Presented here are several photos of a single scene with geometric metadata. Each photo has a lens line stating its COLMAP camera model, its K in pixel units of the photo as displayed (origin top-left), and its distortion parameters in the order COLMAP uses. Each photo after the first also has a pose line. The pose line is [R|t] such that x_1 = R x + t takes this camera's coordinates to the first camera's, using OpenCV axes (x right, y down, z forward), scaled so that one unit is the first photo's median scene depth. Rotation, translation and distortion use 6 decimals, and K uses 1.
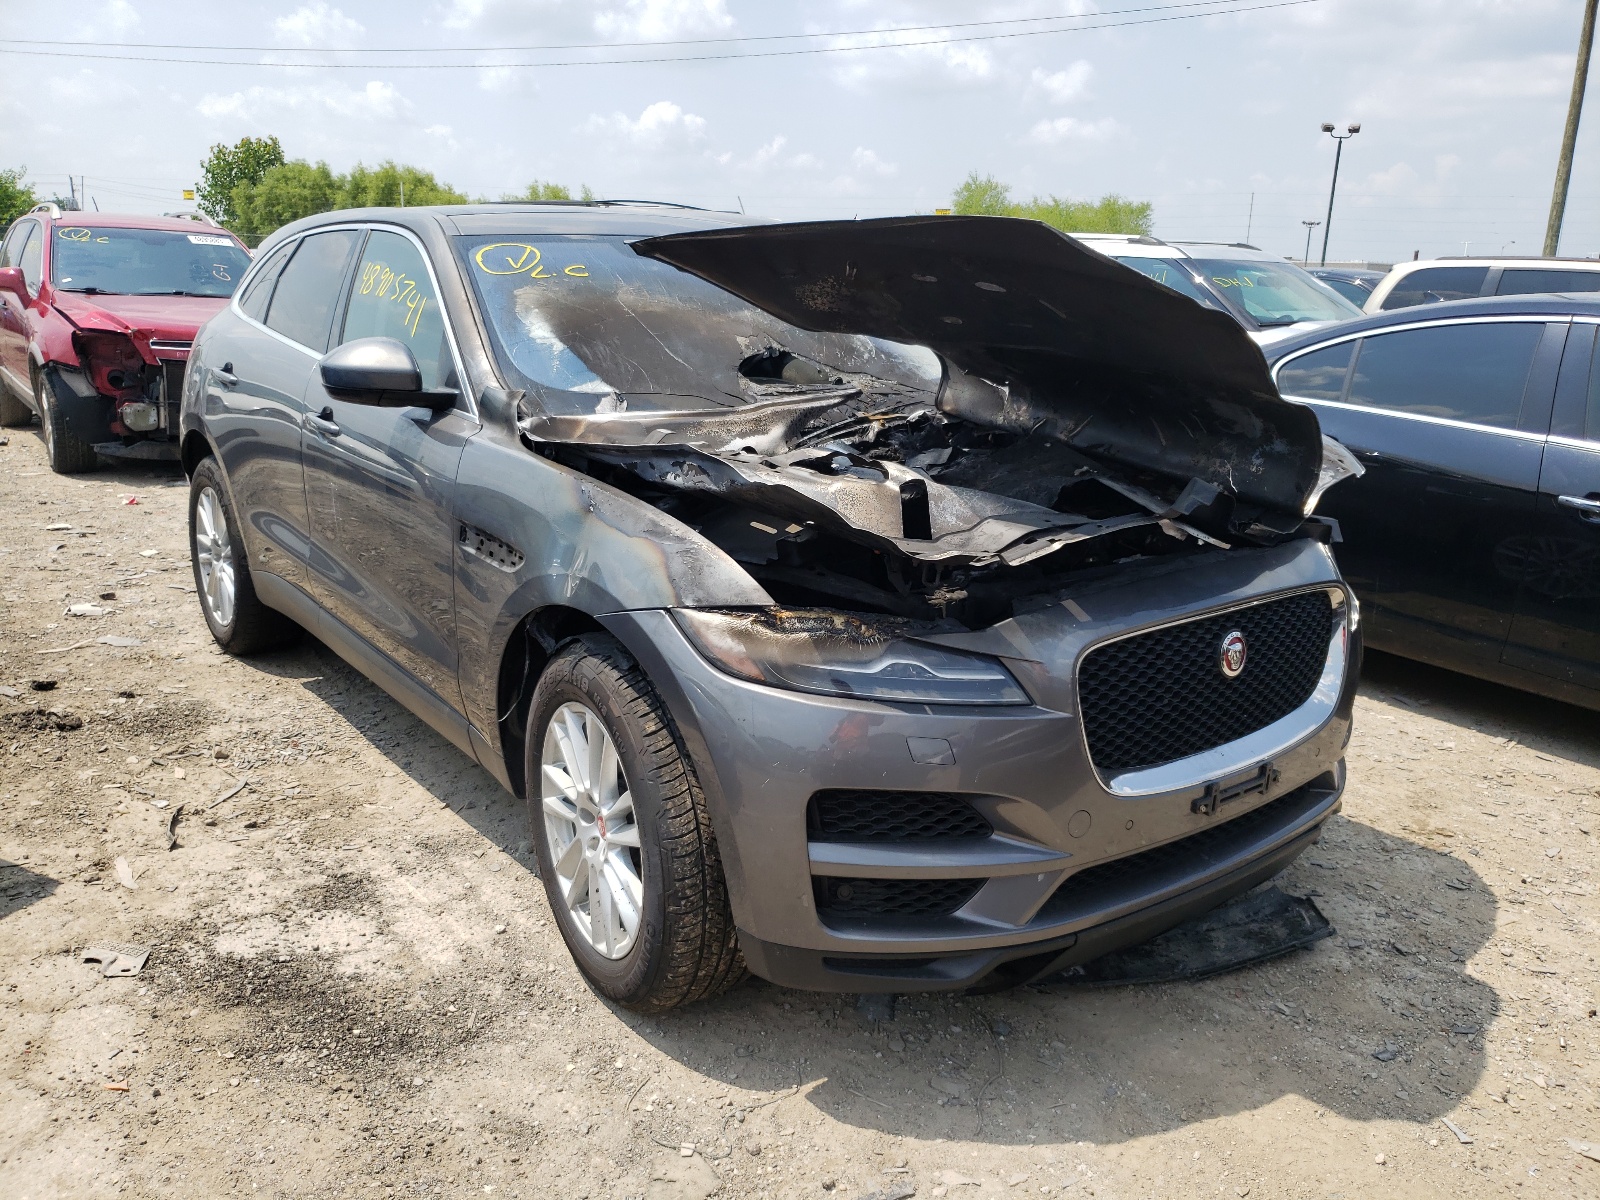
lens RADIAL K [[1209.8, 0, 793.0], [0, 1209.8, 598.3], [0, 0, 1]] dist [0.033388, -0.029338]
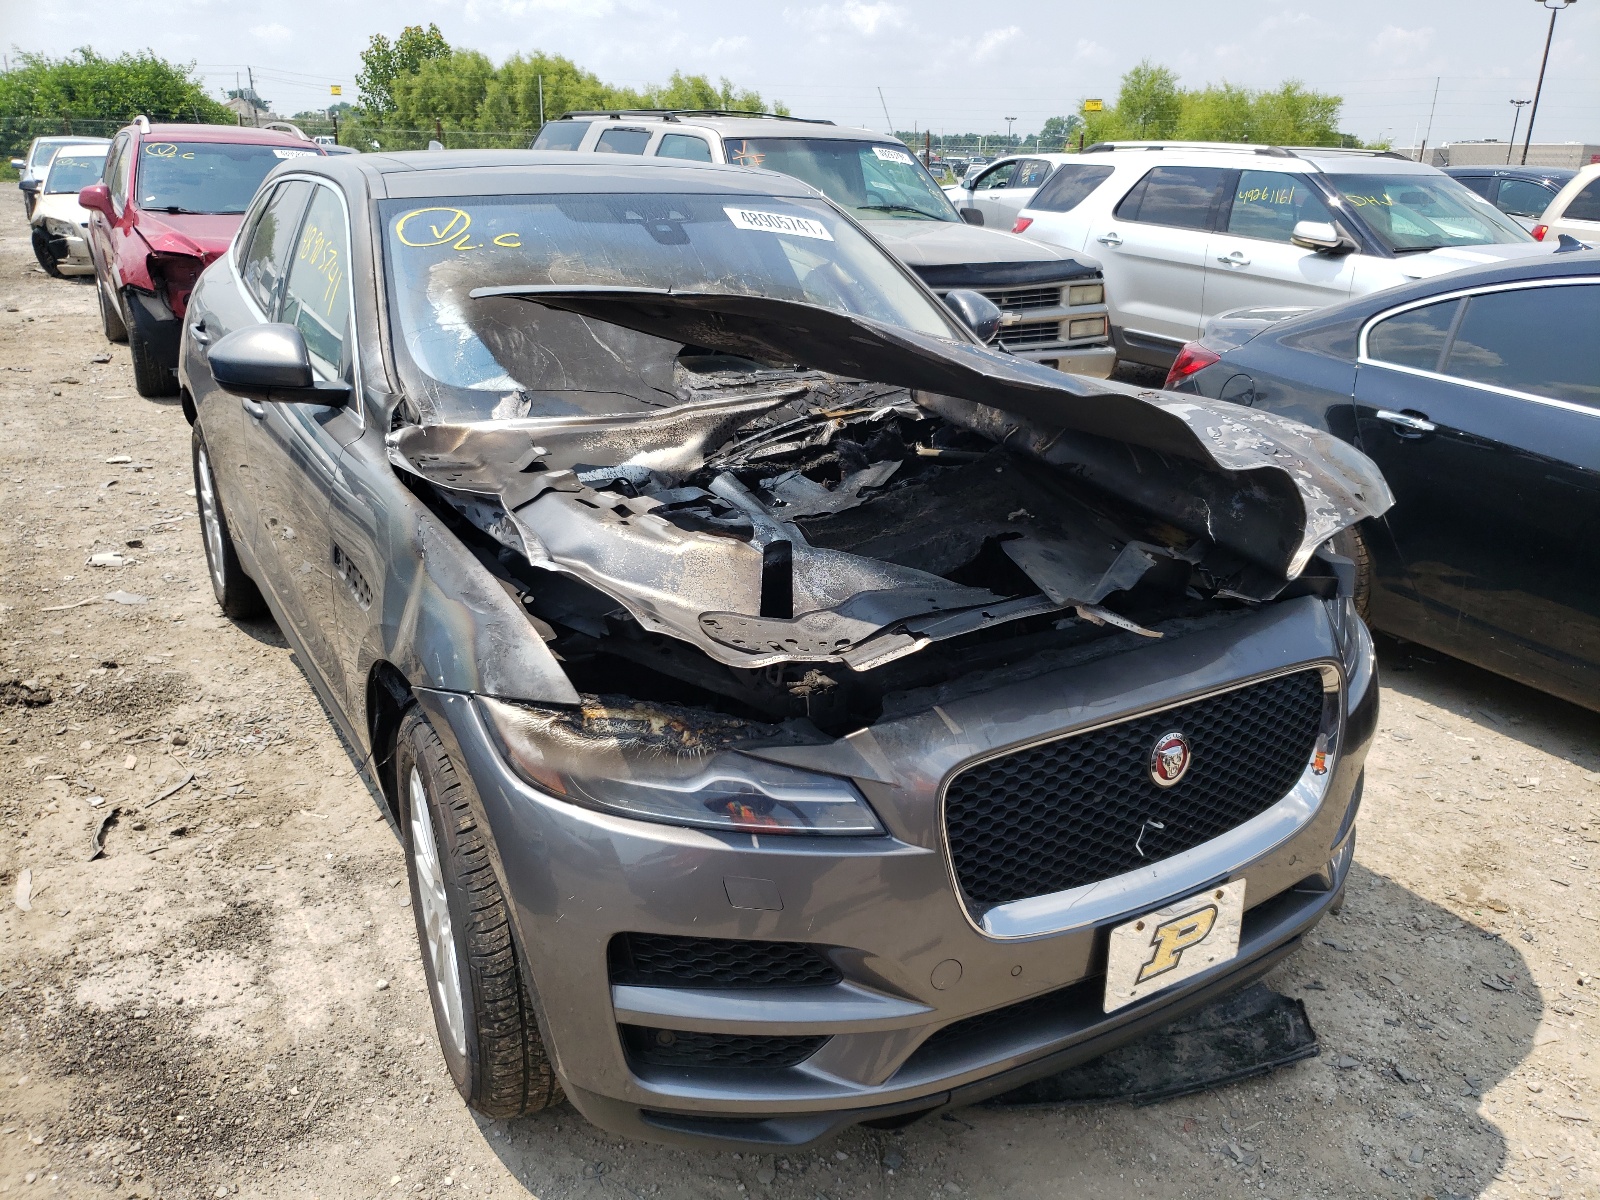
lens RADIAL K [[1224.2, 0, 800.0], [0, 1224.2, 600.0], [0, 0, 1]] dist [0.017952, 0.008354]
pose [[0.994598, 0.030364, -0.099264, 0.152150], [-0.022708, 0.996744, 0.077372, -0.094246], [0.101290, -0.074700, 0.992049, 0.127097]]
